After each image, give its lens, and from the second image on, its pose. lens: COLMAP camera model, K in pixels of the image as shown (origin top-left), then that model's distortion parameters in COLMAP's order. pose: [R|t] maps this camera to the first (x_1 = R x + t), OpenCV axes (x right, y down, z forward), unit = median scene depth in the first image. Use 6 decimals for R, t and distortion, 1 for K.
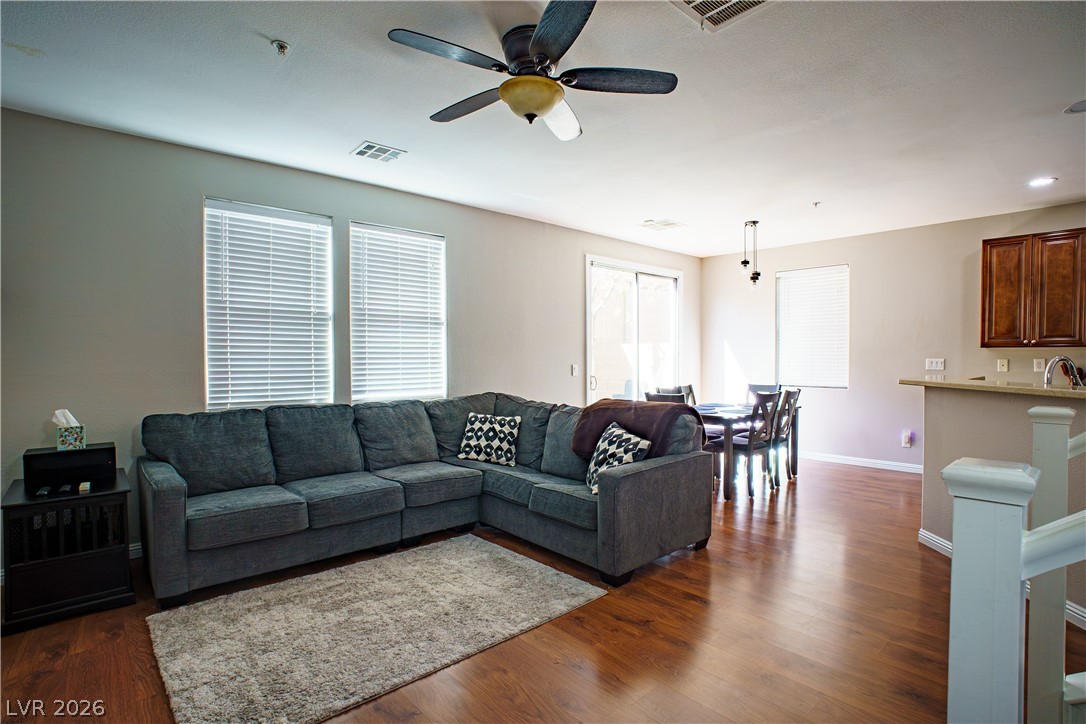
lens RADIAL K [[532.7, 0, 550.8], [0, 532.7, 365.9], [0, 0, 1]] dist [-0.037433, 0.002081]
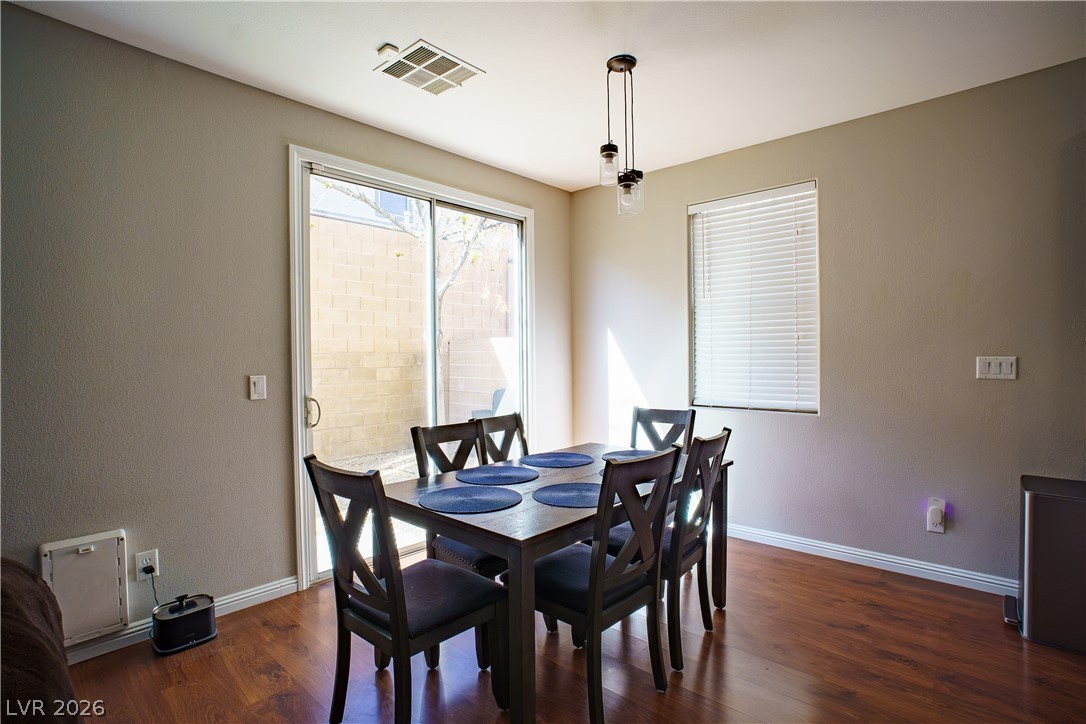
lens RADIAL K [[532.7, 0, 539.7], [0, 532.7, 361.2], [0, 0, 1]] dist [-0.037433, 0.002081]
pose [[0.996406, -0.009763, 0.084144, 0.265182], [0.010434, 0.999917, -0.007539, -0.010101], [-0.084064, 0.008390, 0.996425, 0.546750]]
